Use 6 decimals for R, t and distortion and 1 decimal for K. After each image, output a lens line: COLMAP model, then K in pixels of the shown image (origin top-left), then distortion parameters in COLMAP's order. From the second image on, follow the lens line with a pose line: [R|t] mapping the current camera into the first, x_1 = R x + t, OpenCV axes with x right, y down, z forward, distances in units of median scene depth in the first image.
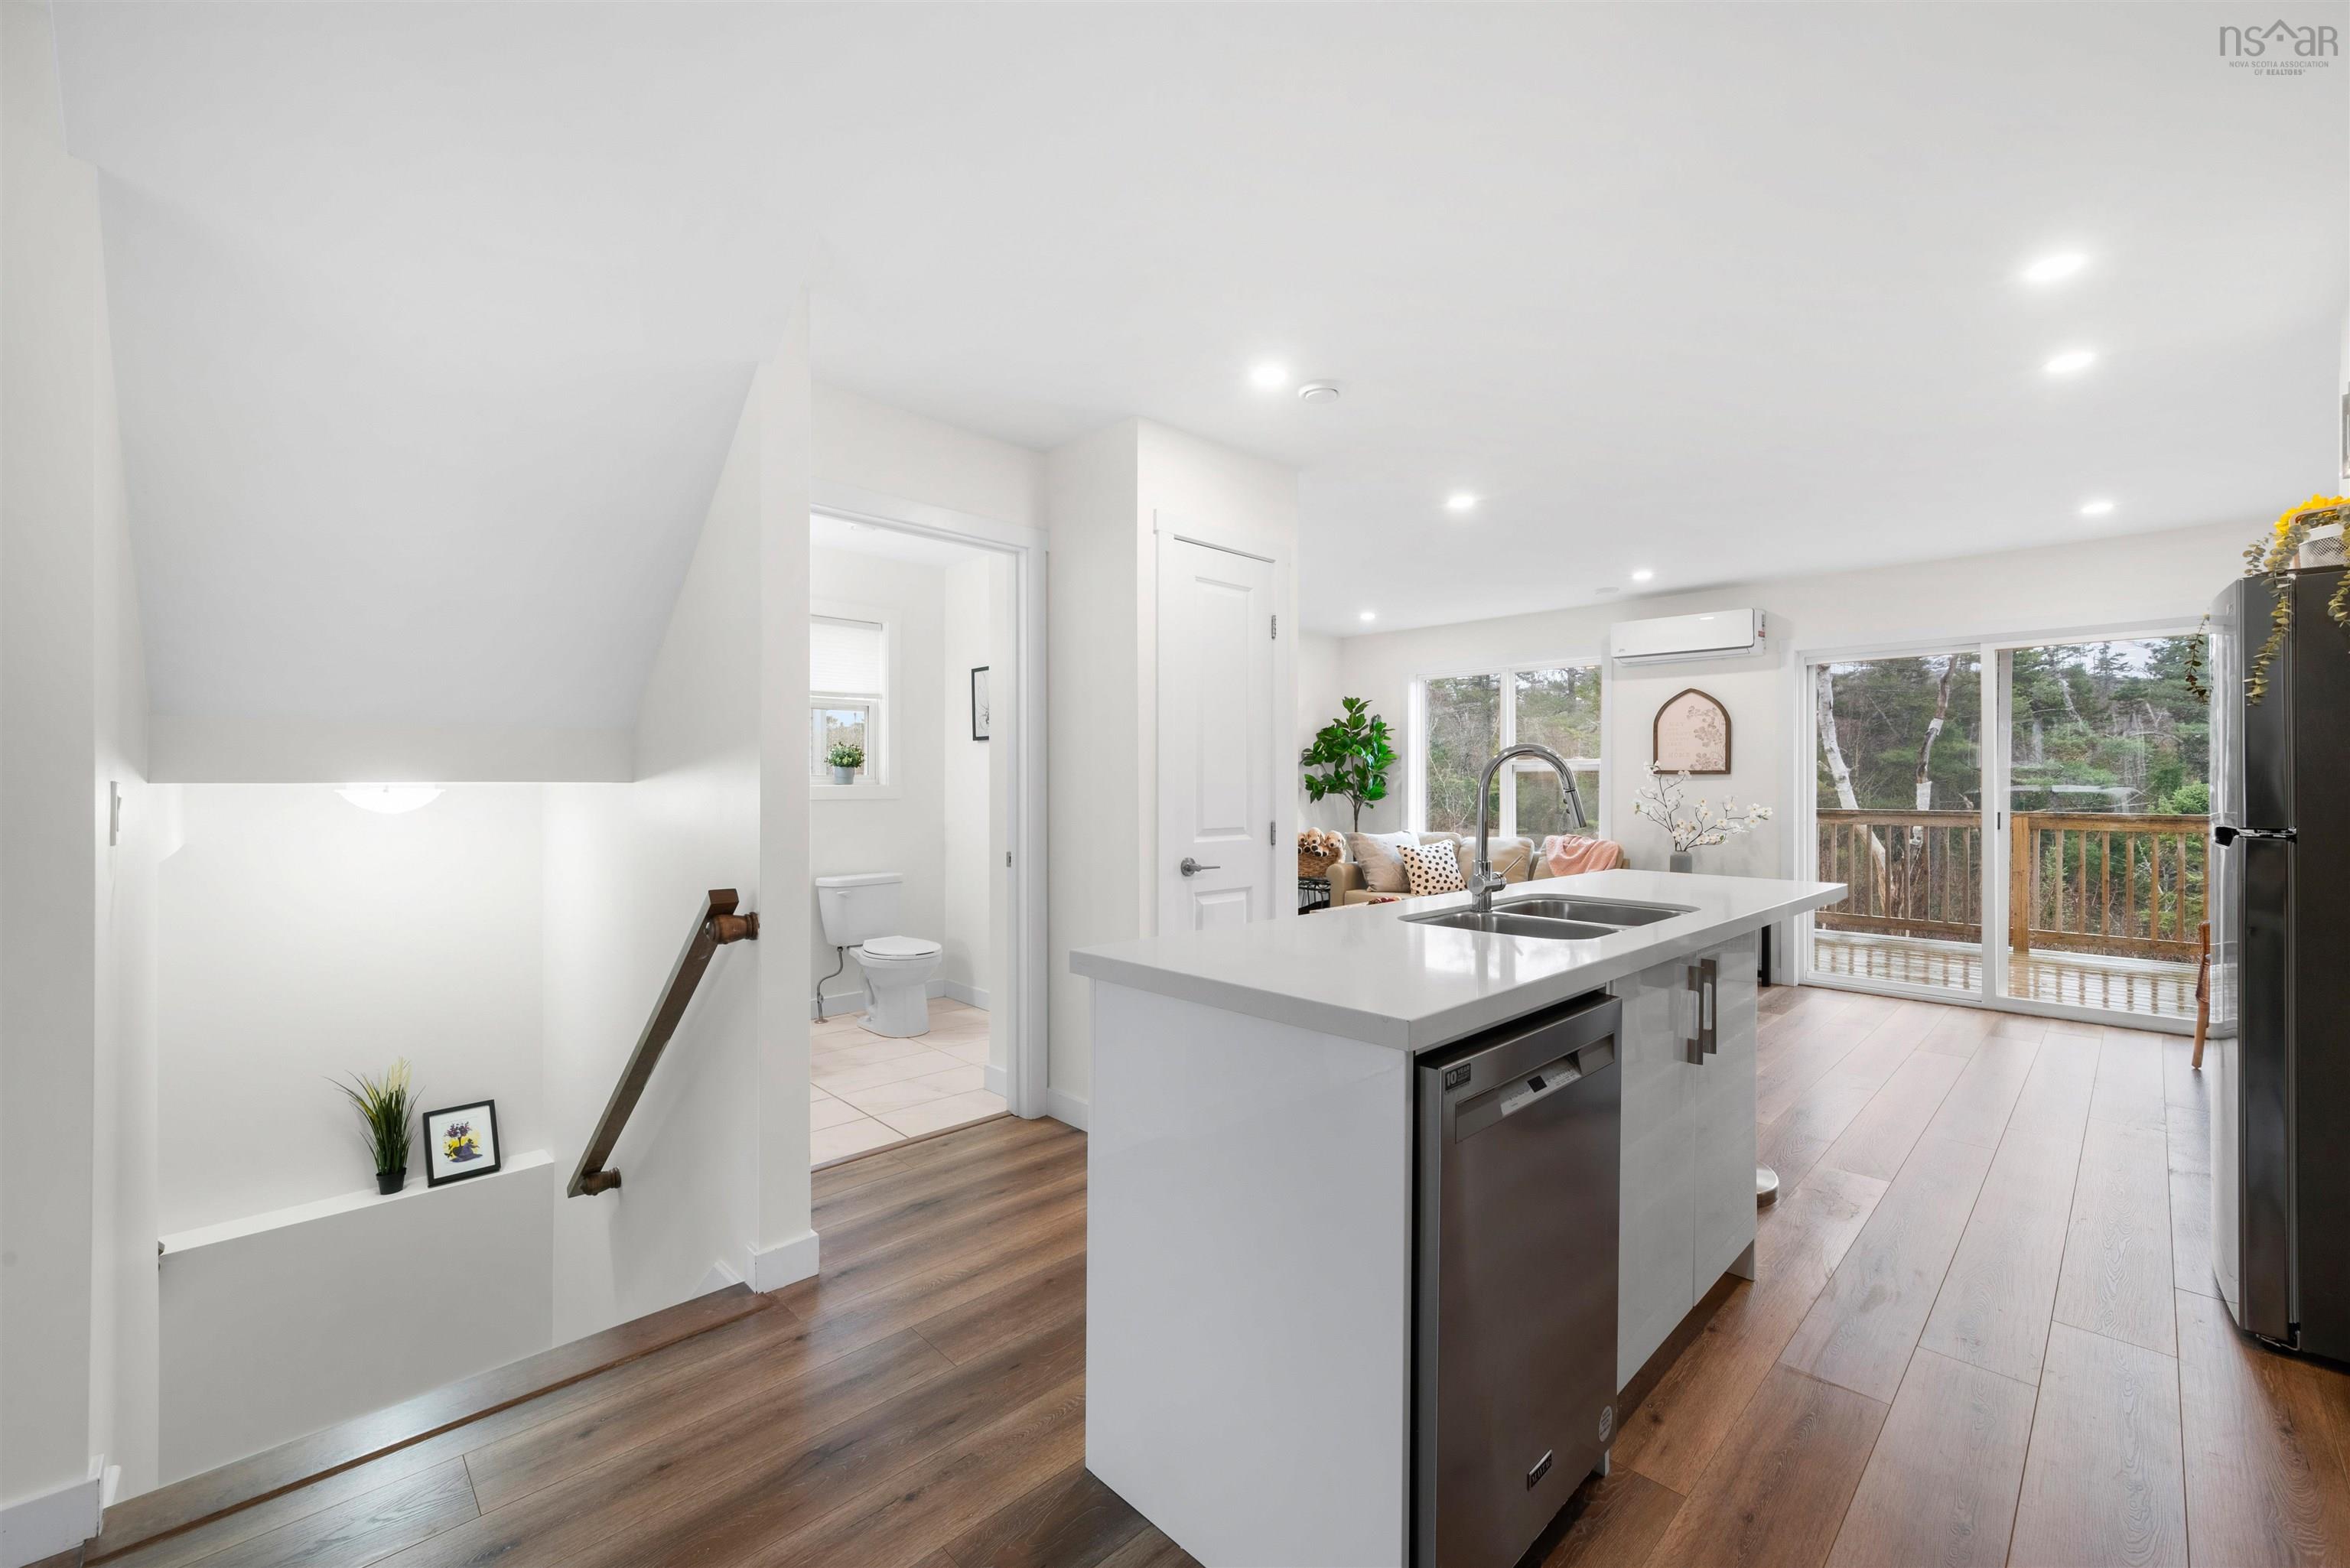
lens RADIAL K [[928.8, 0, 1179.8], [0, 928.8, 785.2], [0, 0, 1]] dist [-0.002748, 0.000924]
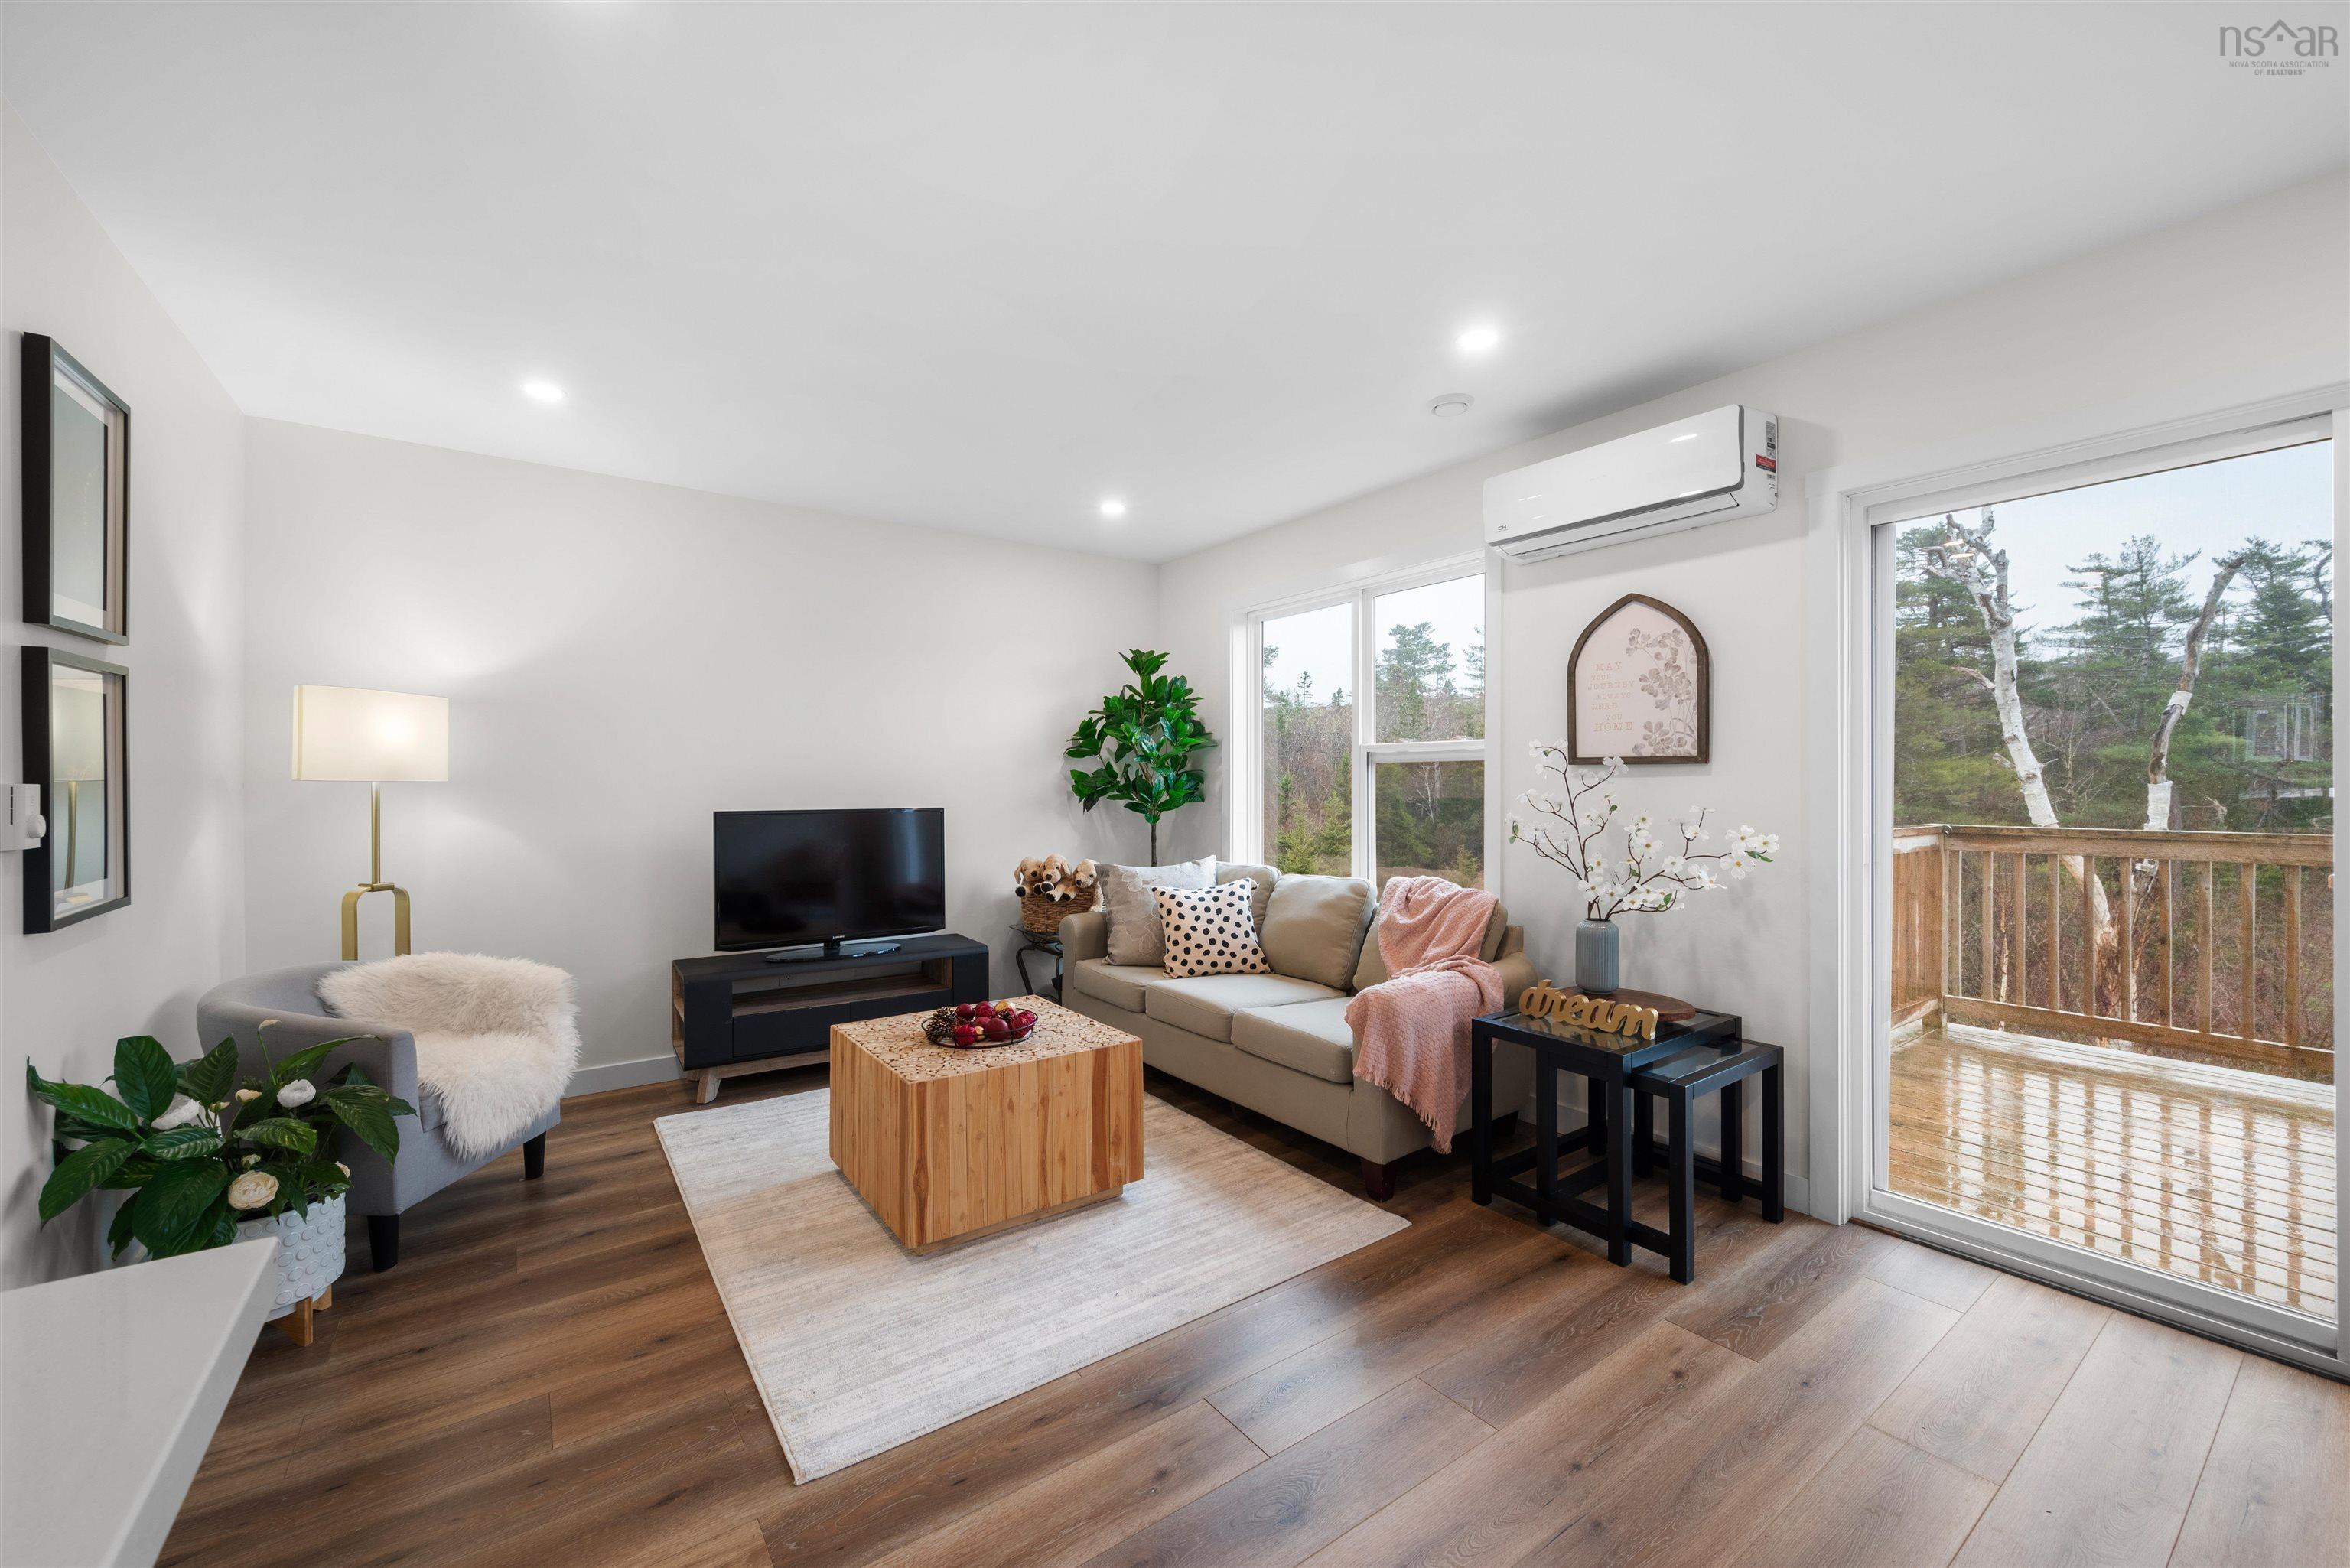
lens RADIAL K [[928.8, 0, 1185.2], [0, 928.8, 782.6], [0, 0, 1]] dist [-0.002748, 0.000924]
pose [[0.990948, -0.000983, -0.134244, 0.340029], [0.000273, 0.999986, -0.005305, 0.000649], [0.134247, 0.005220, 0.990934, 0.422133]]
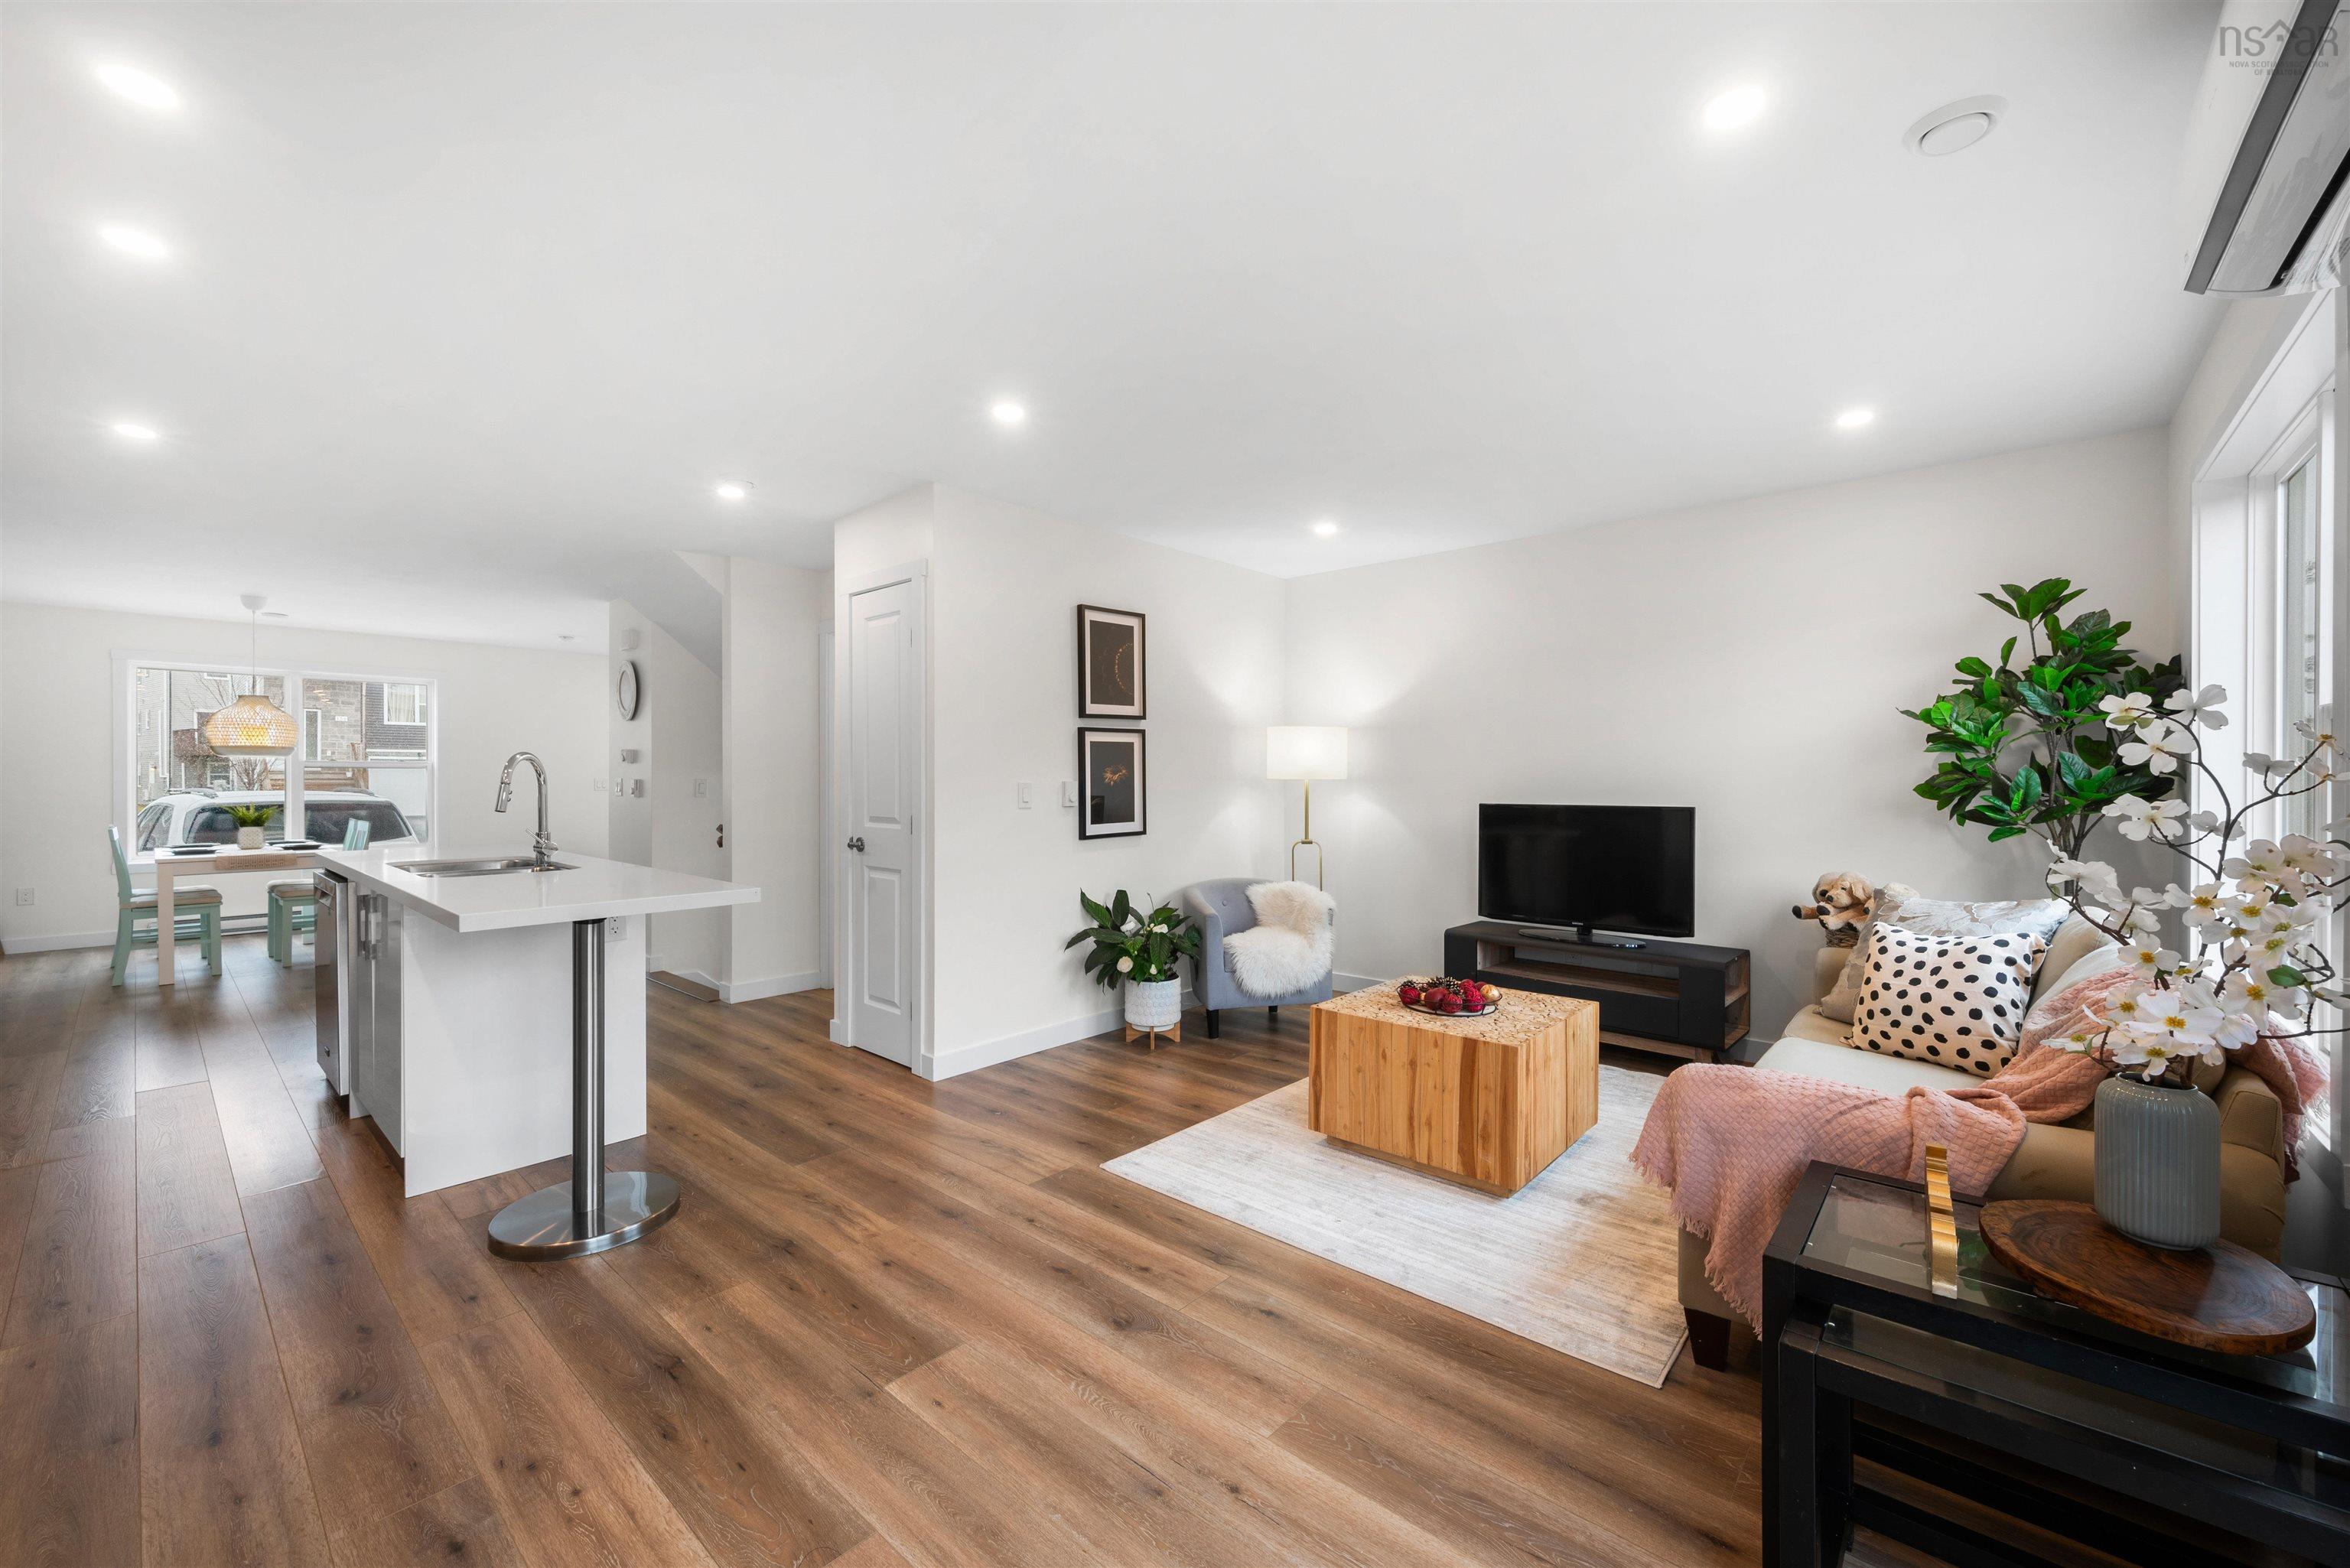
lens RADIAL K [[928.8, 0, 1175.7], [0, 928.8, 781.4], [0, 0, 1]] dist [-0.002748, 0.000924]
pose [[0.078776, 0.000564, -0.996892, 0.651593], [-0.004228, 0.999991, 0.000232, -0.000874], [0.996883, 0.004197, 0.078778, 0.650549]]
